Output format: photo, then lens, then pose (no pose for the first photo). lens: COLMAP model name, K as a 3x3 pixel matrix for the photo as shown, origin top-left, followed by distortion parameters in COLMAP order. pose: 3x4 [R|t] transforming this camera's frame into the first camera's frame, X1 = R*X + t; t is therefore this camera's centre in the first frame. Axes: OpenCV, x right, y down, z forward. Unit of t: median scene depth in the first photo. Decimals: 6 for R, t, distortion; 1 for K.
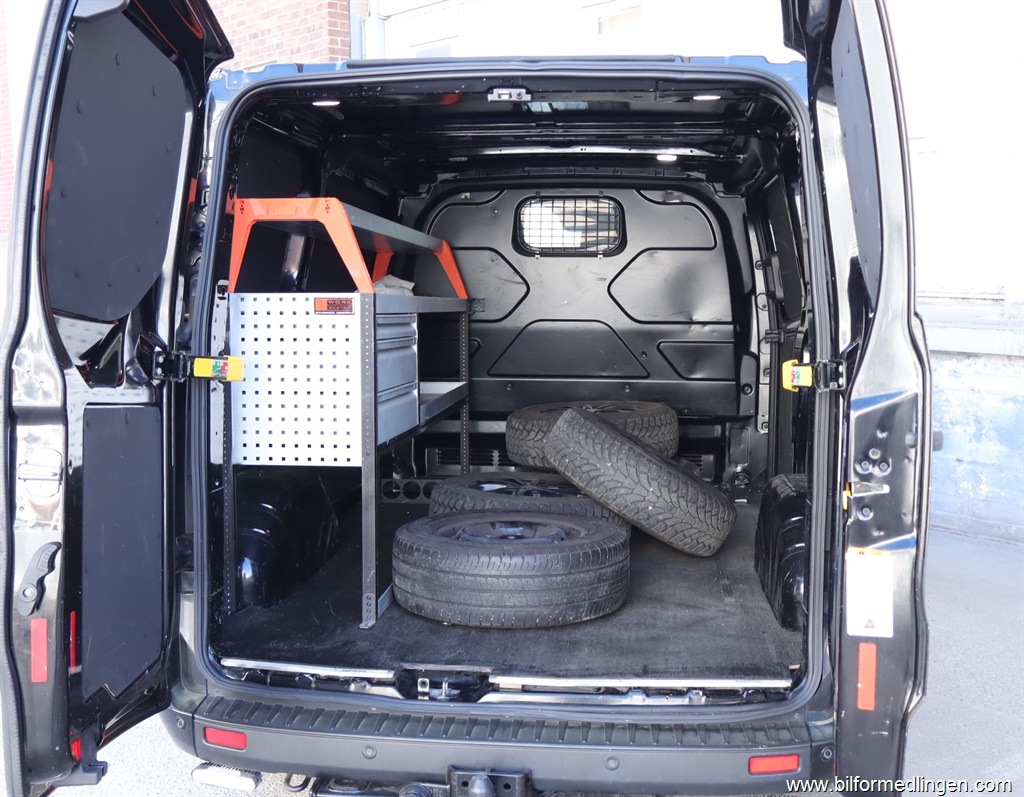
lens RADIAL K [[1185.9, 0, 511.8], [0, 1185.9, 397.7], [0, 0, 1]] dist [0.037081, 0.000000]
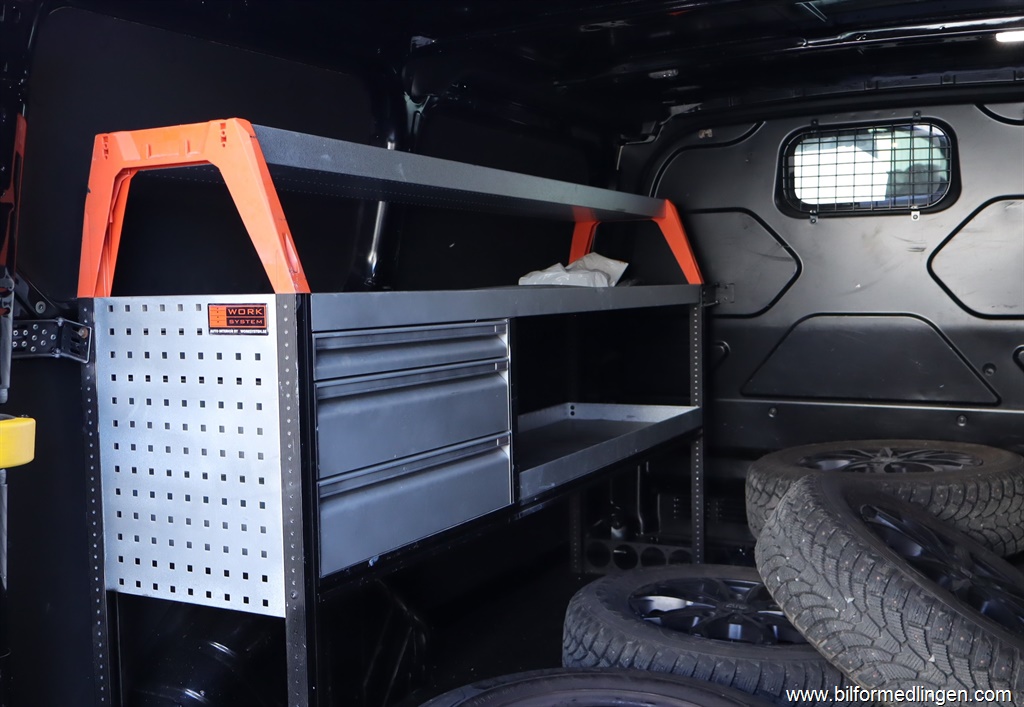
lens RADIAL K [[1065.3, 0, 512.3], [0, 1065.3, 355.6], [0, 0, 1]] dist [0.008857, 0.000000]
pose [[0.919901, 0.008555, -0.392058, 0.125295], [-0.010493, 0.999941, -0.002801, -0.048609], [0.392011, 0.006691, 0.919936, 0.483847]]
